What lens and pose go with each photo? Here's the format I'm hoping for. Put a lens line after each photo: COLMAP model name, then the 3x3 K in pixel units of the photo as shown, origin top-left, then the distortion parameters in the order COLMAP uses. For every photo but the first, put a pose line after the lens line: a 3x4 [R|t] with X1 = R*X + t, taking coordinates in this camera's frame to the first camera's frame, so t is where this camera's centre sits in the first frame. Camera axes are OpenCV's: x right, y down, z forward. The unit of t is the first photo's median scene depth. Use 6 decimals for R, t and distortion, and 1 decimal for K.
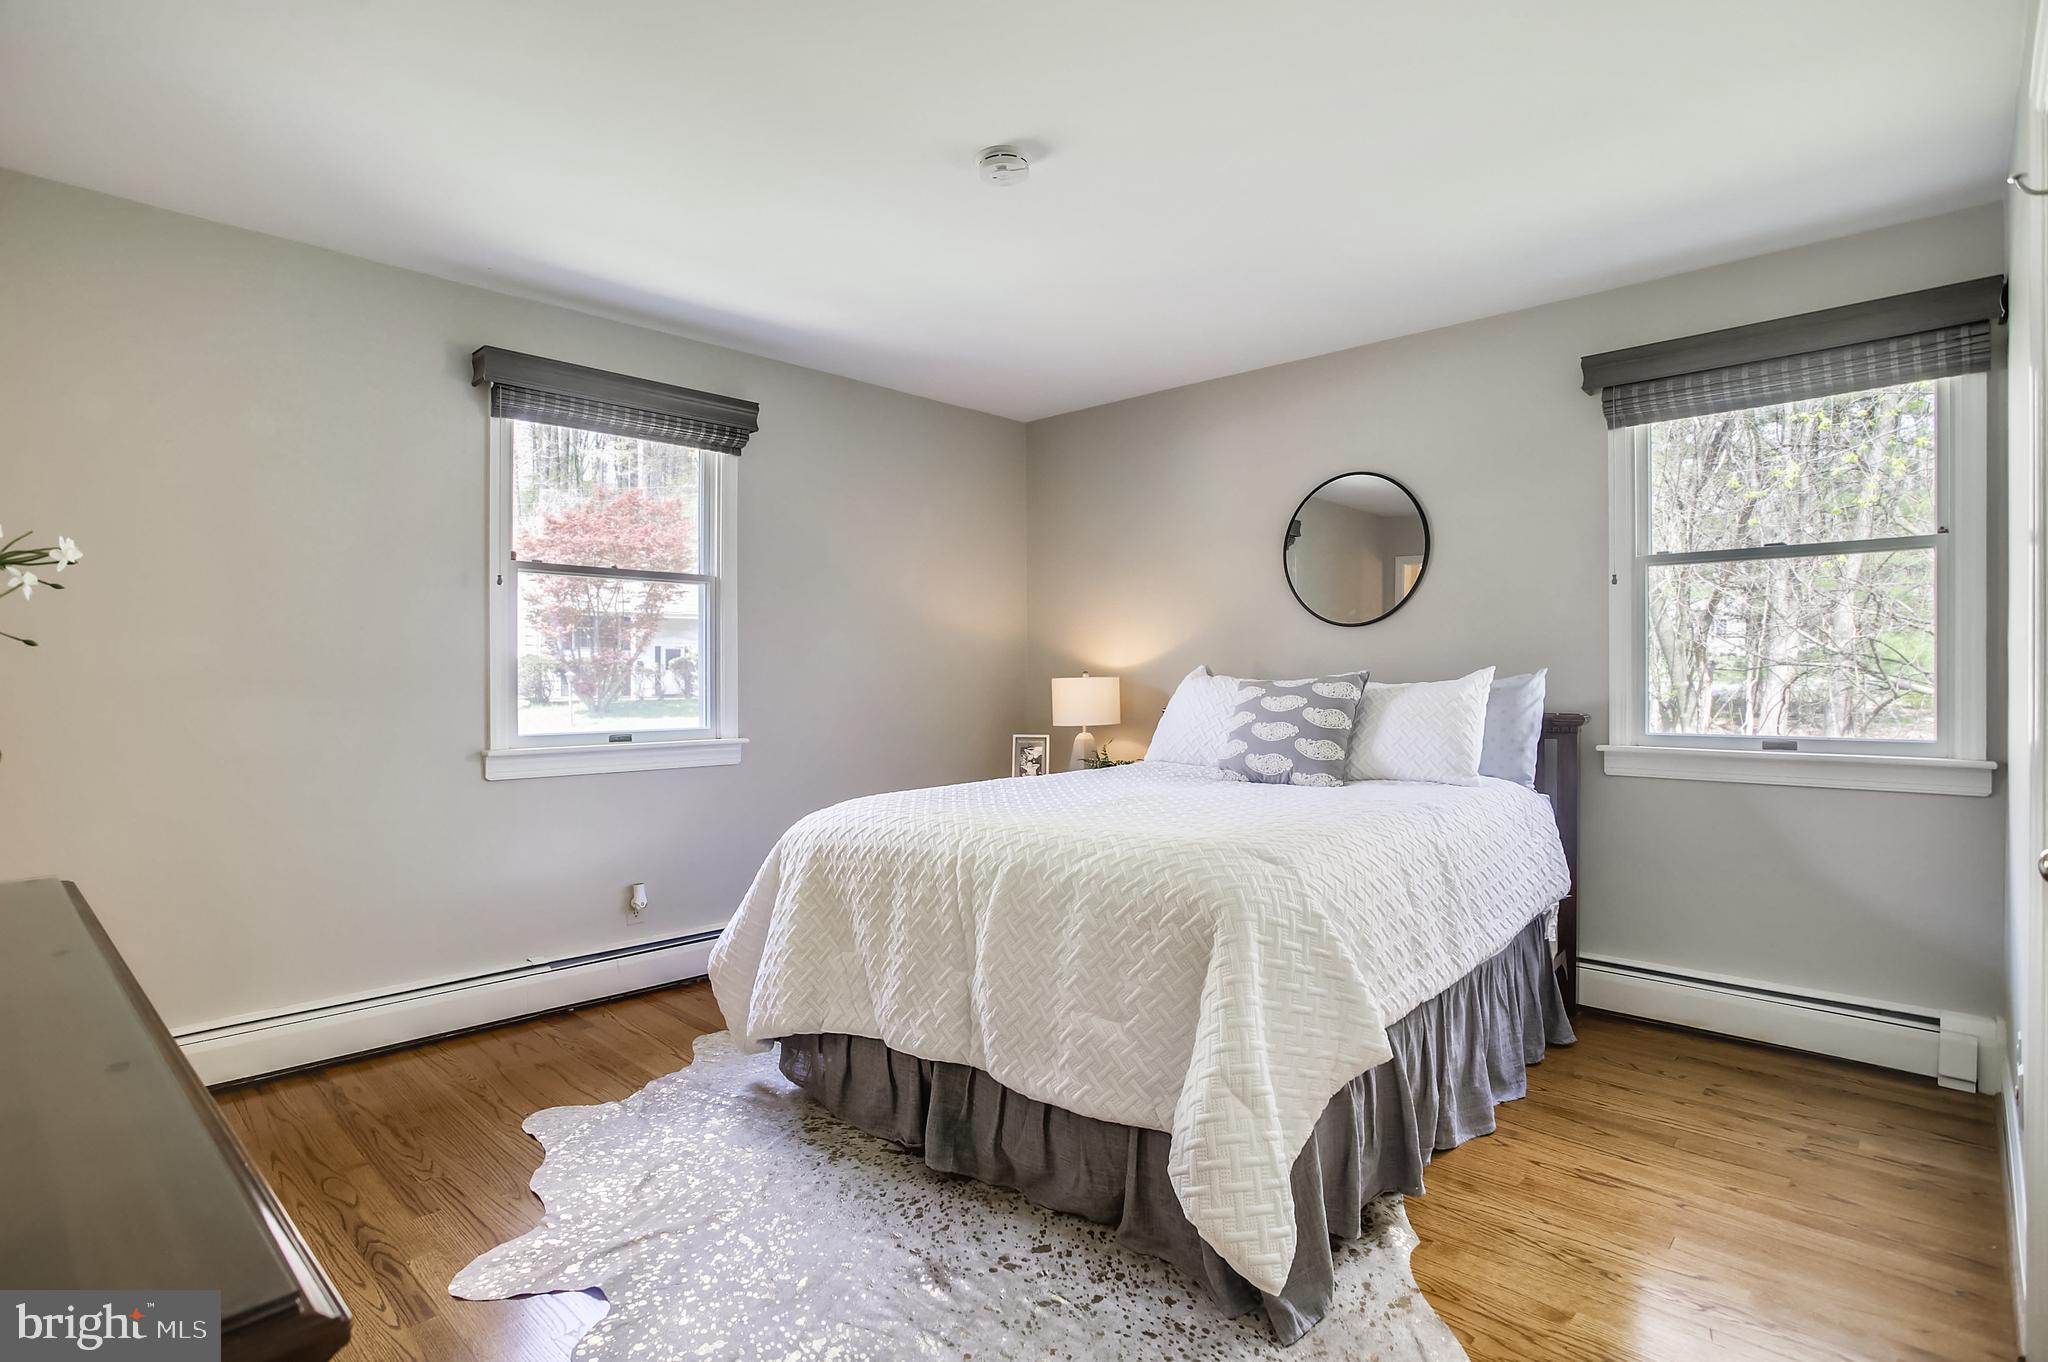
lens RADIAL K [[1047.6, 0, 1024.0], [0, 1047.6, 681.0], [0, 0, 1]] dist [-0.040589, 0.000066]
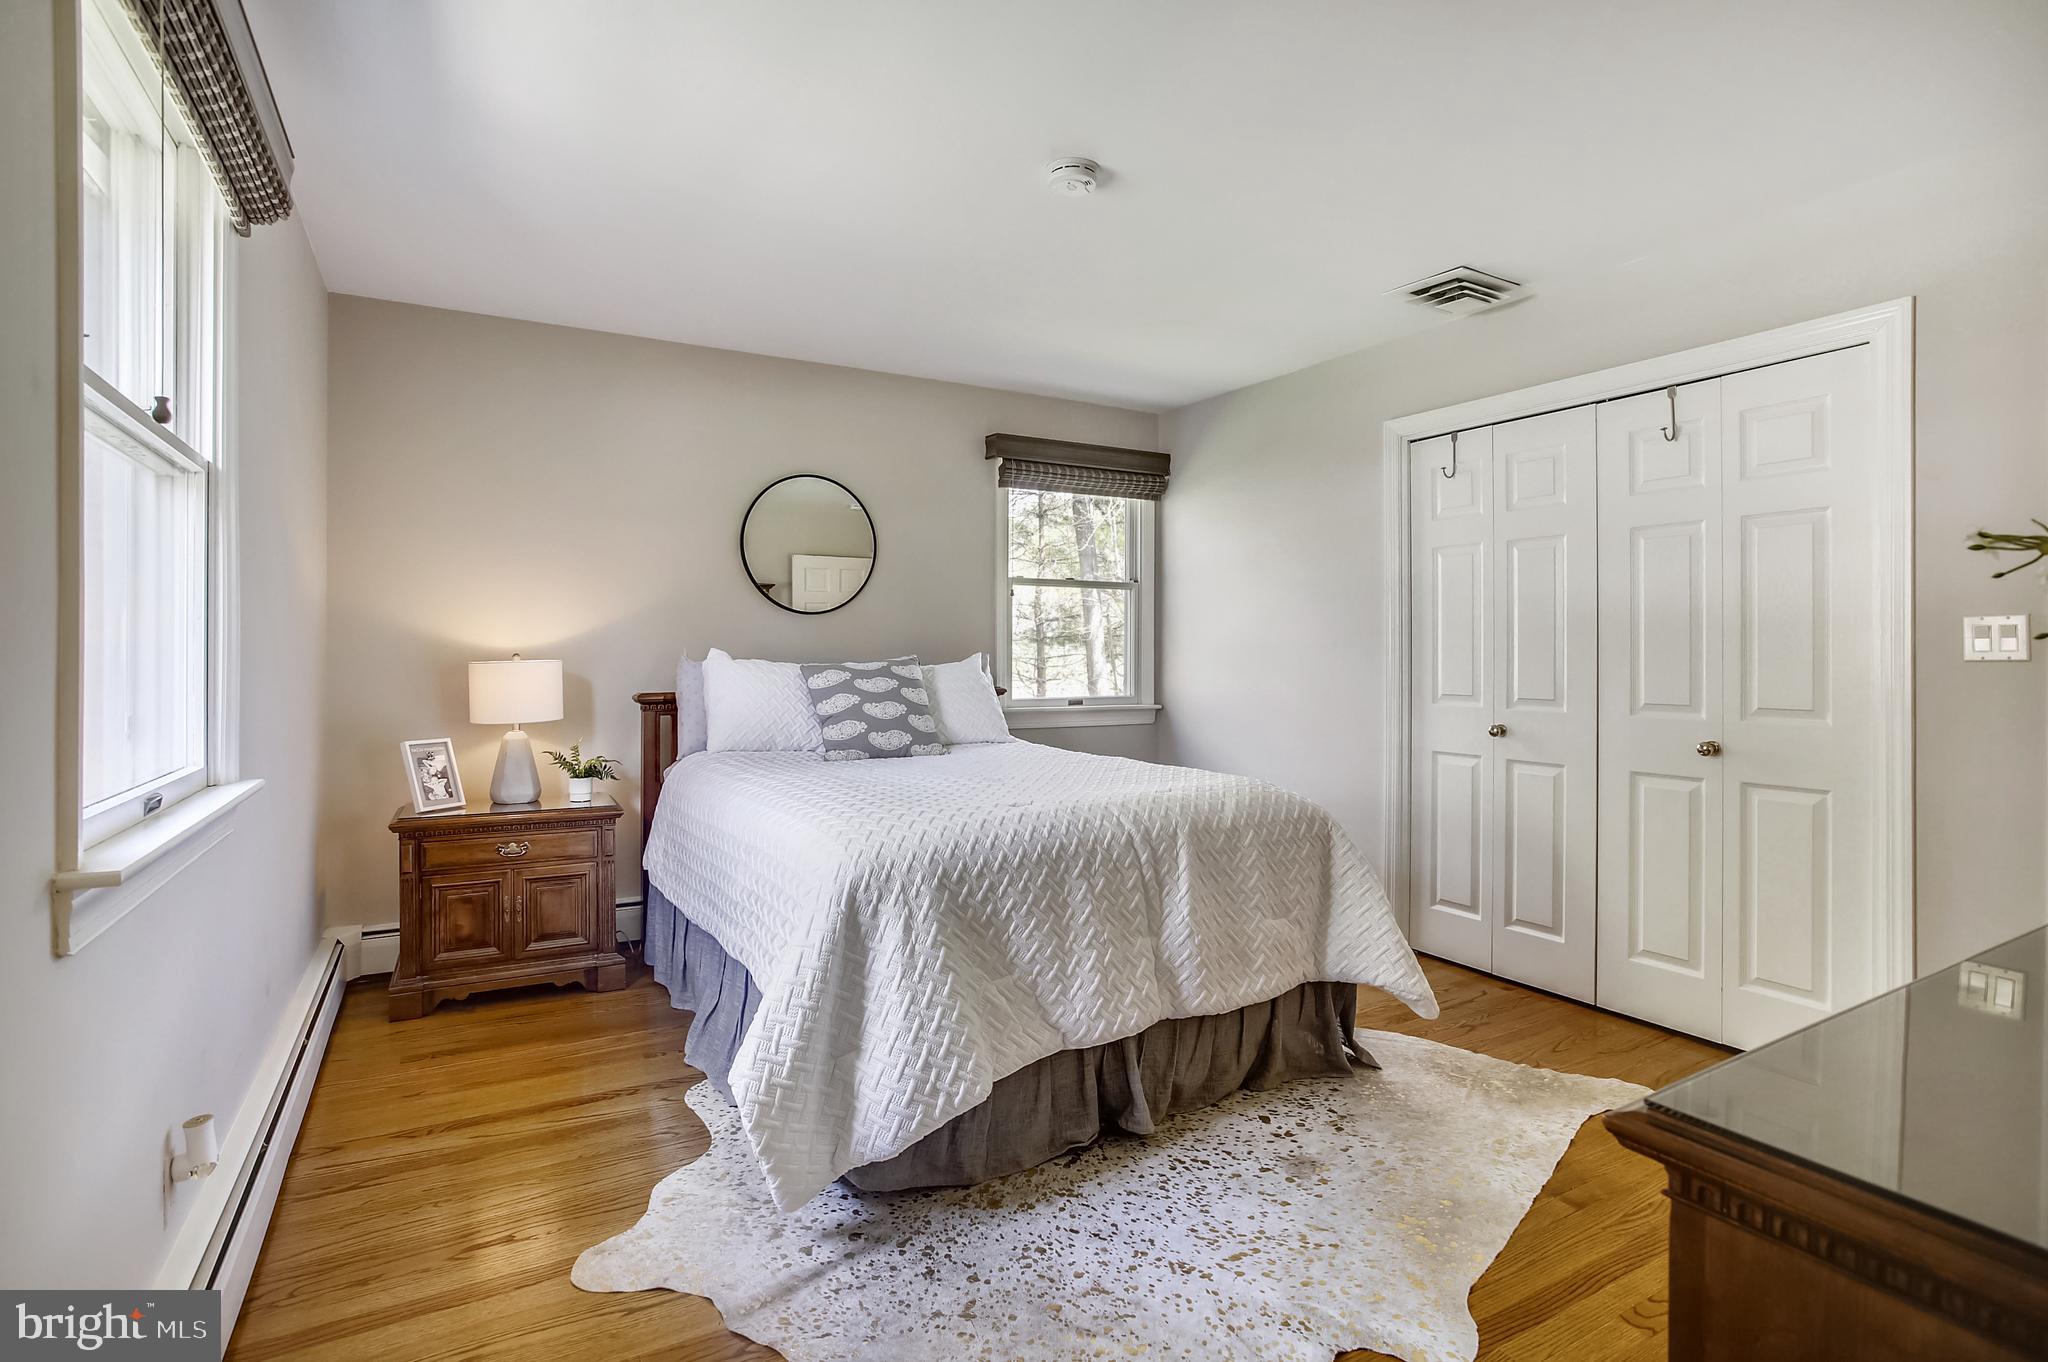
lens RADIAL K [[997.0, 0, 1013.9], [0, 997.0, 669.3], [0, 0, 1]] dist [-0.070523, 0.039216]
pose [[0.276527, -0.007402, 0.960978, -0.859319], [0.003807, 0.999971, 0.006607, -0.001046], [-0.960999, 0.001832, 0.276547, 0.692151]]
